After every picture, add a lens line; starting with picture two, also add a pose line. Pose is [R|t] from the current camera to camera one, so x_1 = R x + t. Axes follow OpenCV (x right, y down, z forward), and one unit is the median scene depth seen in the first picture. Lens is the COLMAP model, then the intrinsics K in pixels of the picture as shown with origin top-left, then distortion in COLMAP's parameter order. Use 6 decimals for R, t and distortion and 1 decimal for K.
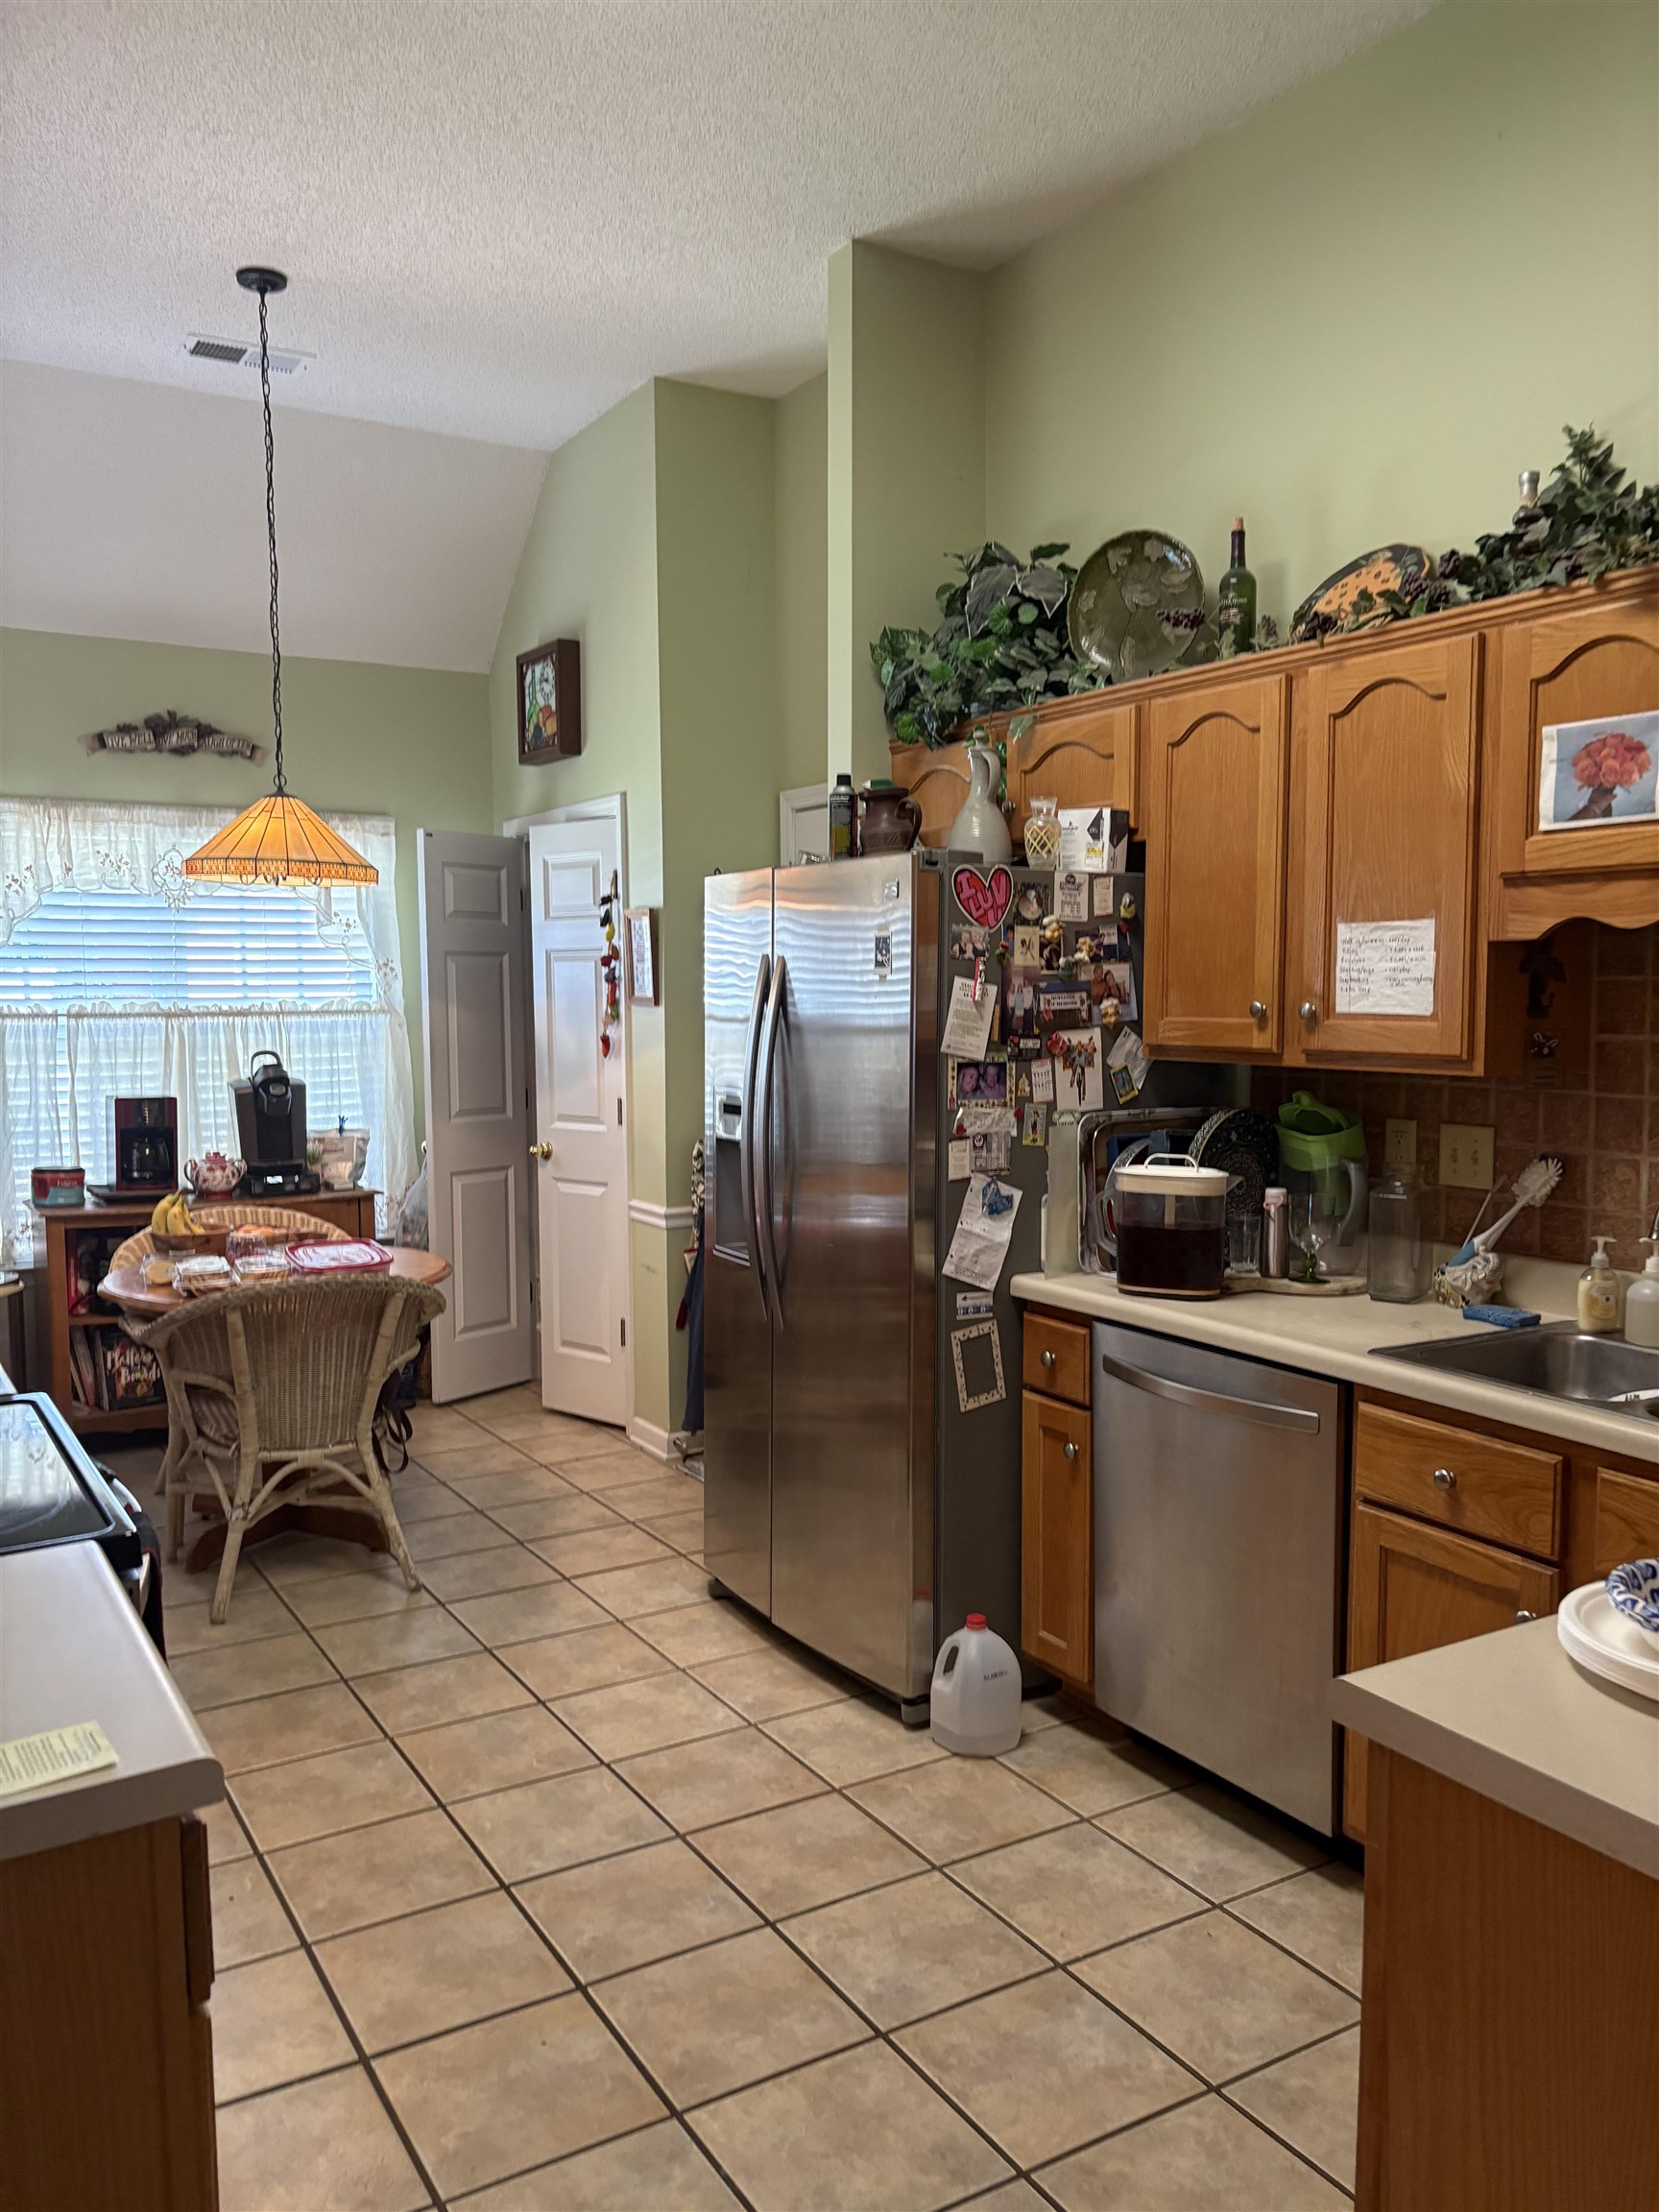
lens RADIAL K [[1672.0, 0, 819.1], [0, 1672.0, 1129.9], [0, 0, 1]] dist [0.091588, -0.151045]
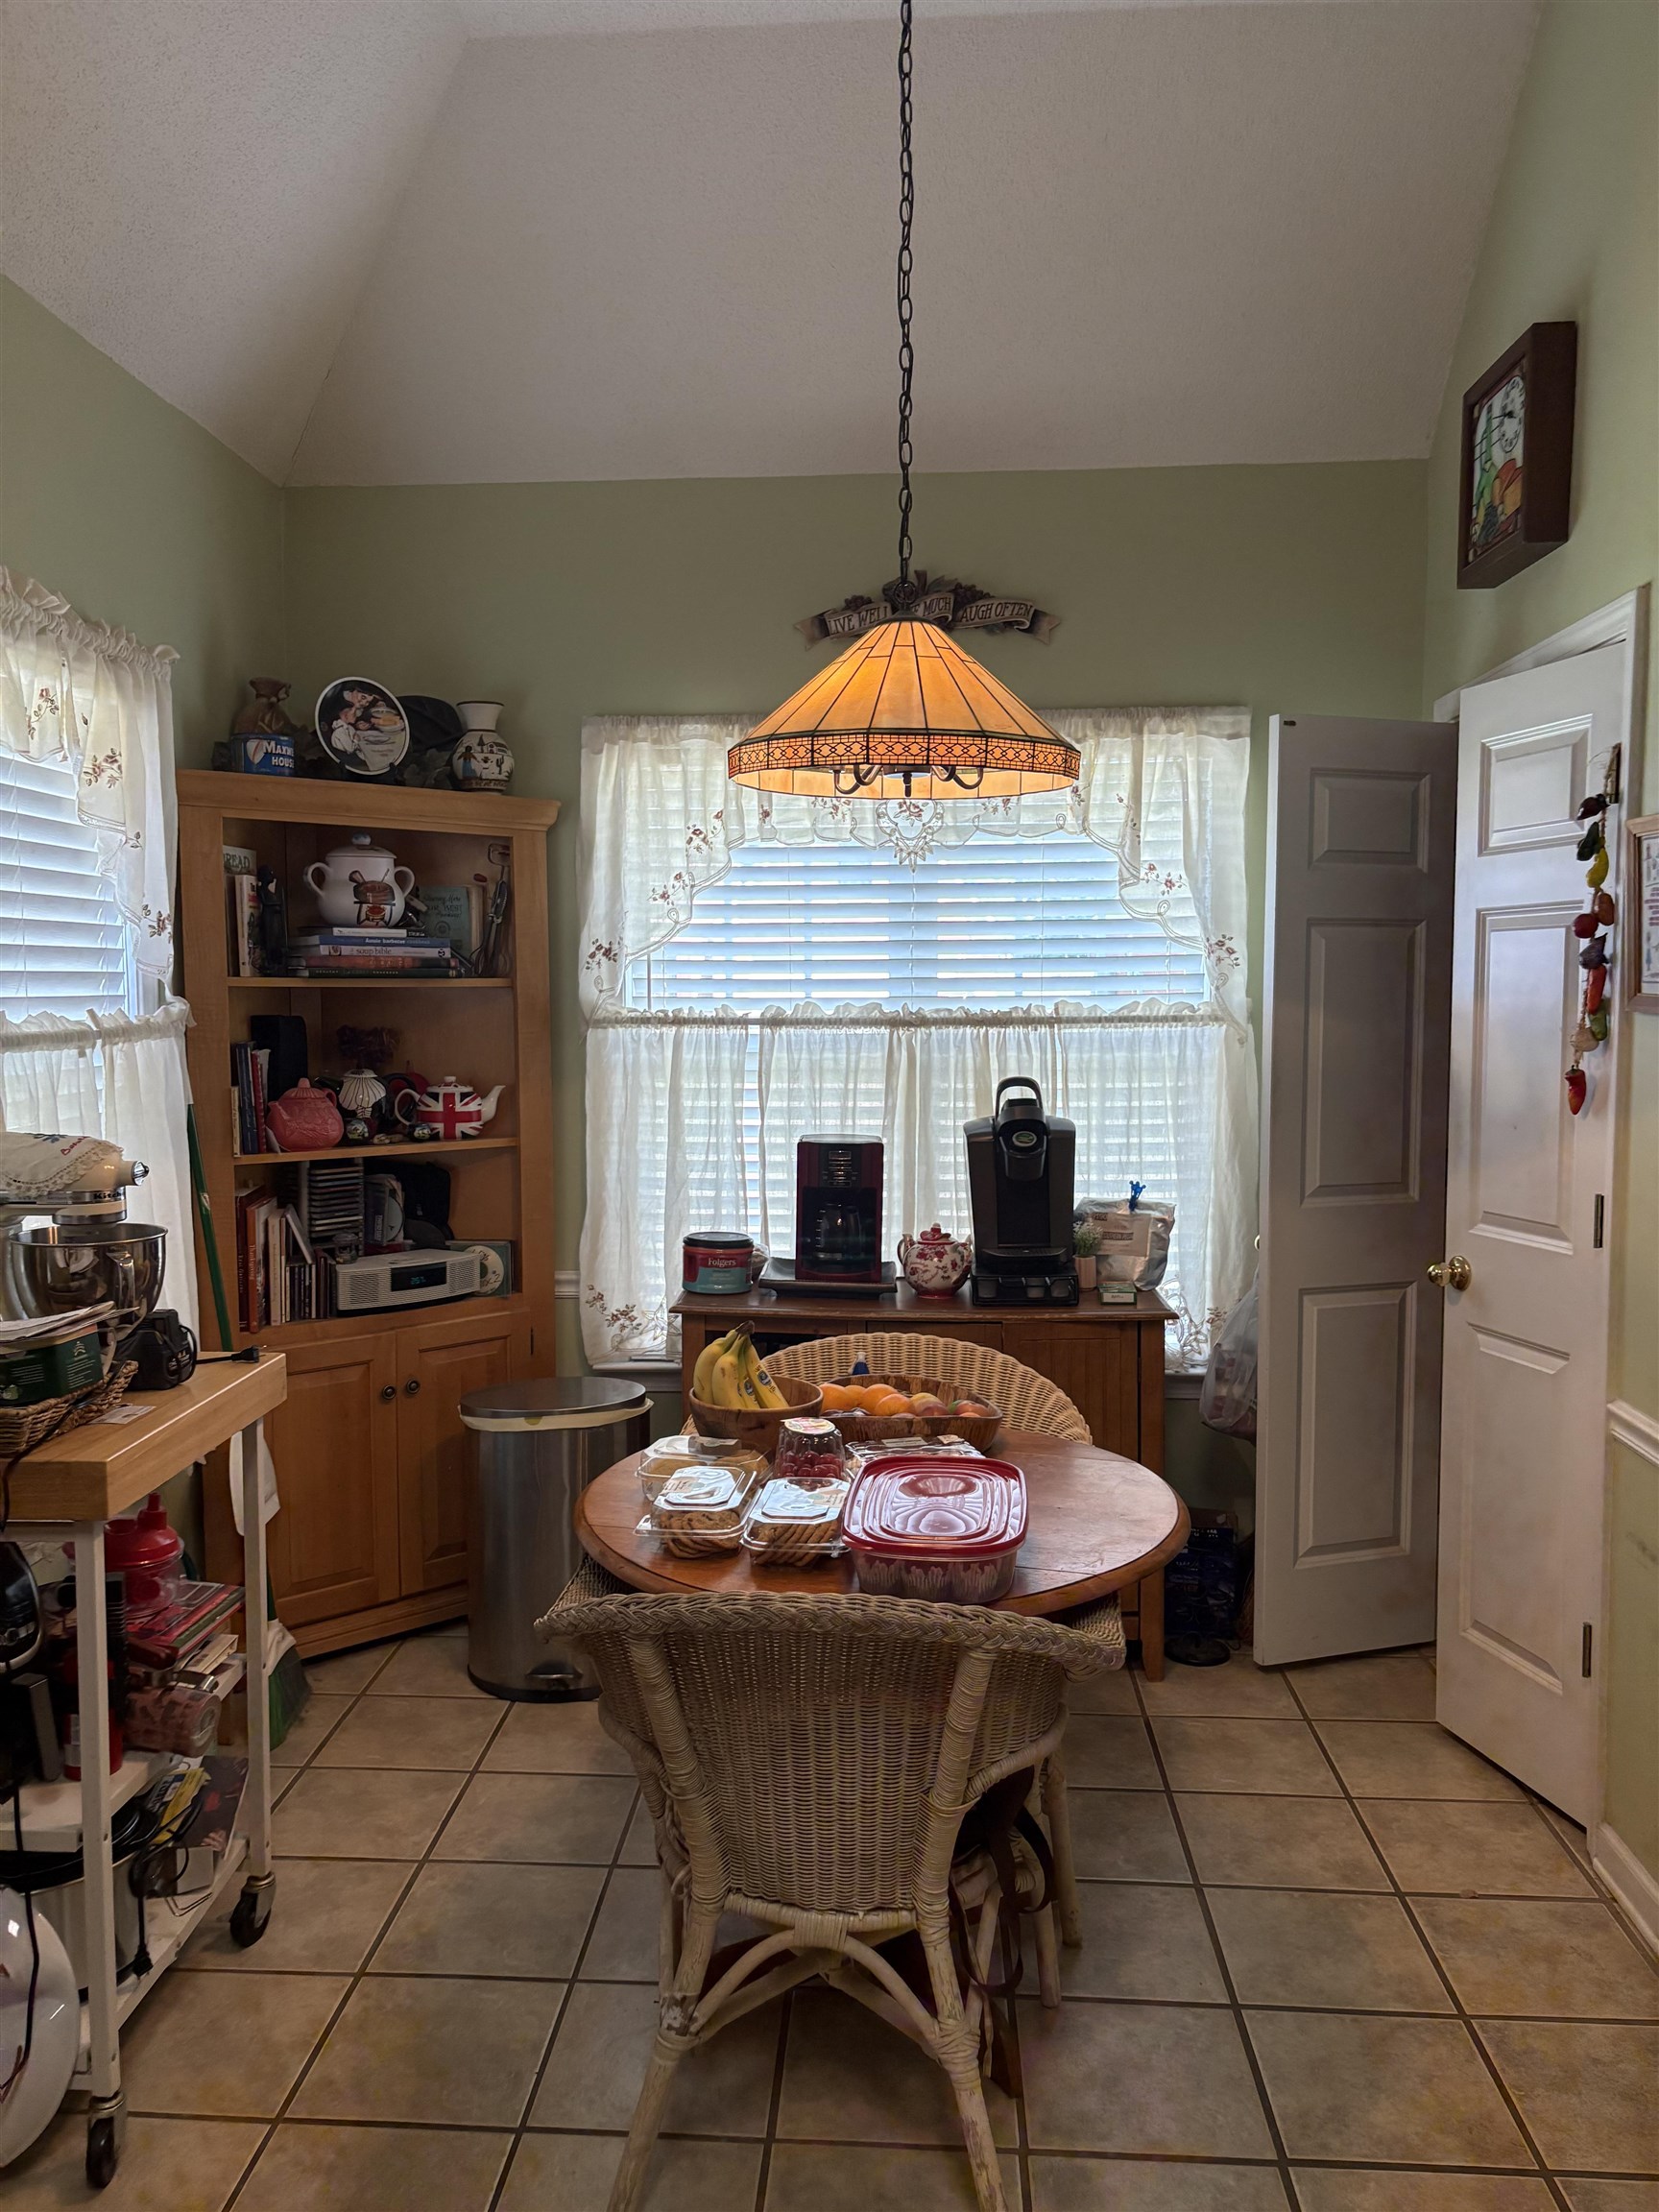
lens RADIAL K [[1672.0, 0, 819.1], [0, 1672.0, 1129.9], [0, 0, 1]] dist [0.091588, -0.151045]
pose [[0.823145, 0.051168, -0.565521, -0.024508], [-0.050102, 0.998592, 0.017426, -0.034989], [0.565617, 0.013990, 0.824550, 0.429121]]
